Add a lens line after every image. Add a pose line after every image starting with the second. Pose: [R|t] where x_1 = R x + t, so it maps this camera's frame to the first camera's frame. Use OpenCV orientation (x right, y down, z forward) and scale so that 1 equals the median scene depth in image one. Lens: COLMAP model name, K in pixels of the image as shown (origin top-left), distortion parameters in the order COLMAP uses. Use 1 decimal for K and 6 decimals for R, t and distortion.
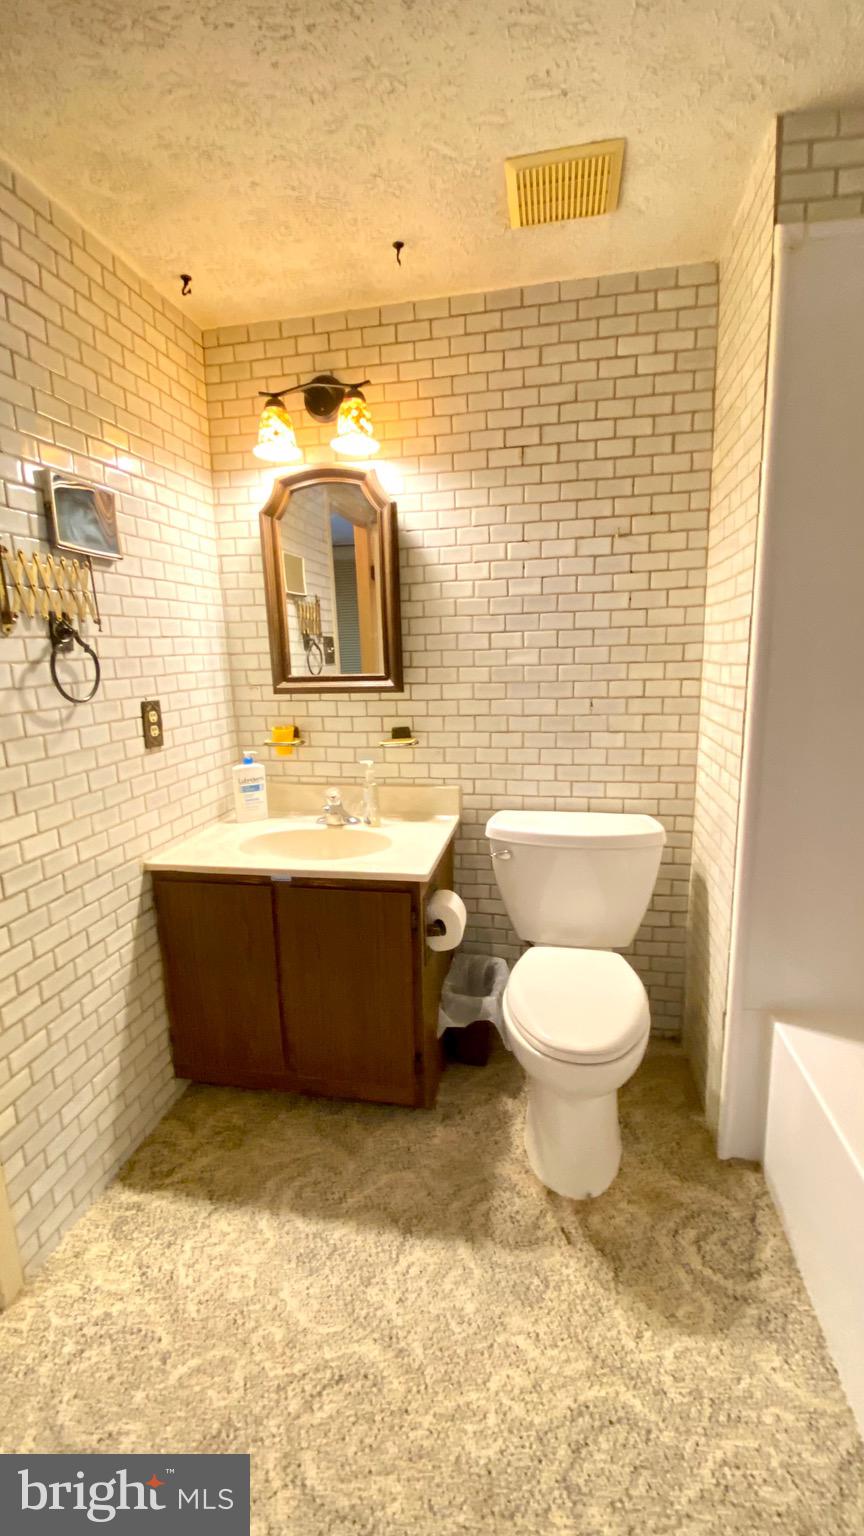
lens RADIAL K [[623.6, 0, 431.9], [0, 623.6, 775.1], [0, 0, 1]] dist [0.029079, -0.023620]
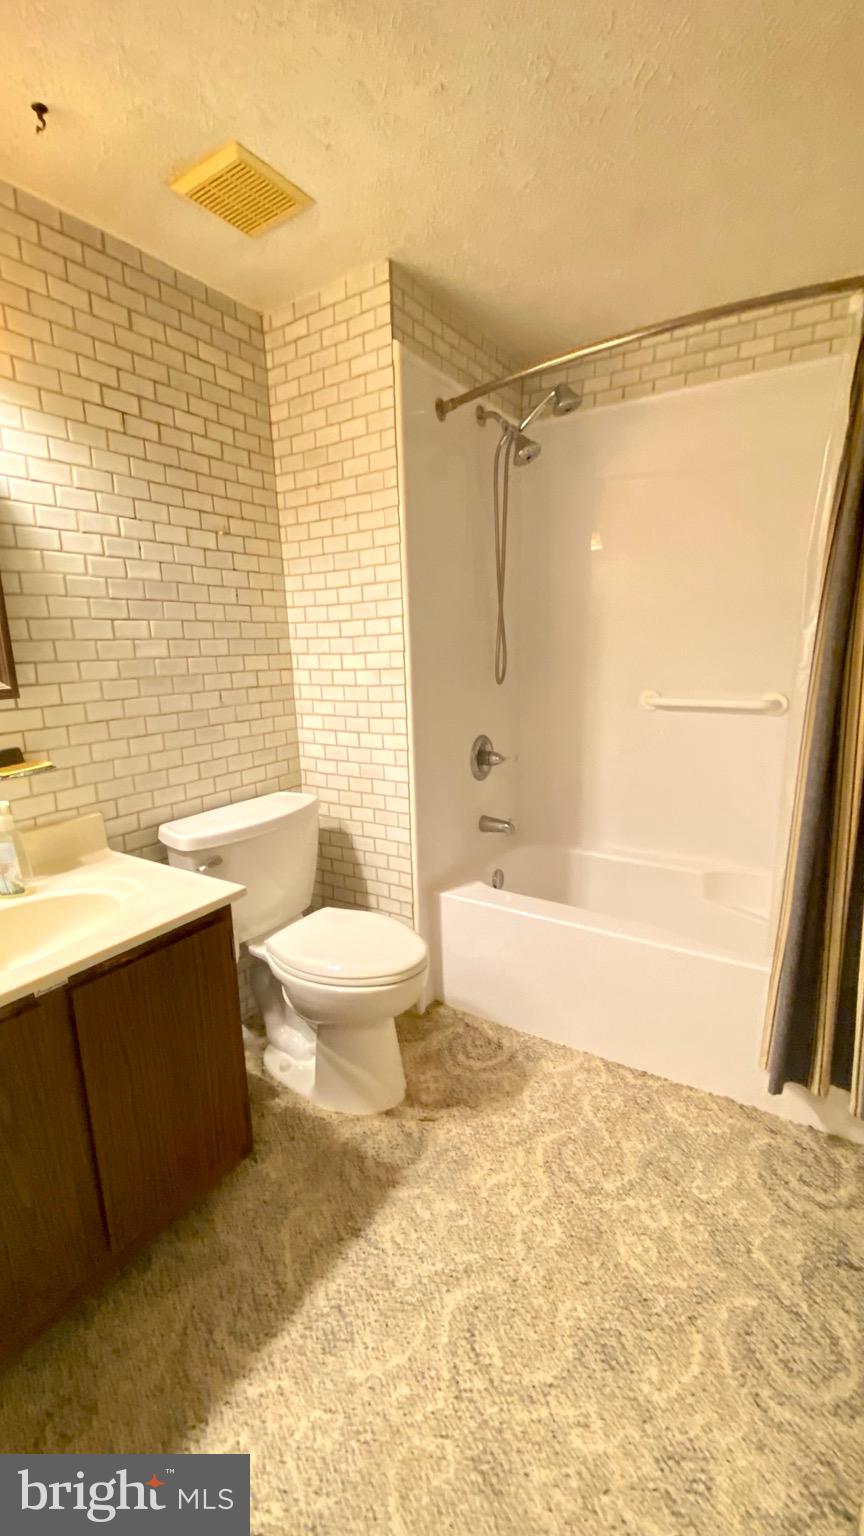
lens RADIAL K [[623.6, 0, 431.9], [0, 623.6, 775.1], [0, 0, 1]] dist [0.029079, -0.023620]
pose [[0.370565, -0.177556, 0.911678, -0.745520], [0.201927, 0.973481, 0.107516, -0.038975], [-0.906591, 0.144251, 0.396591, 0.407350]]
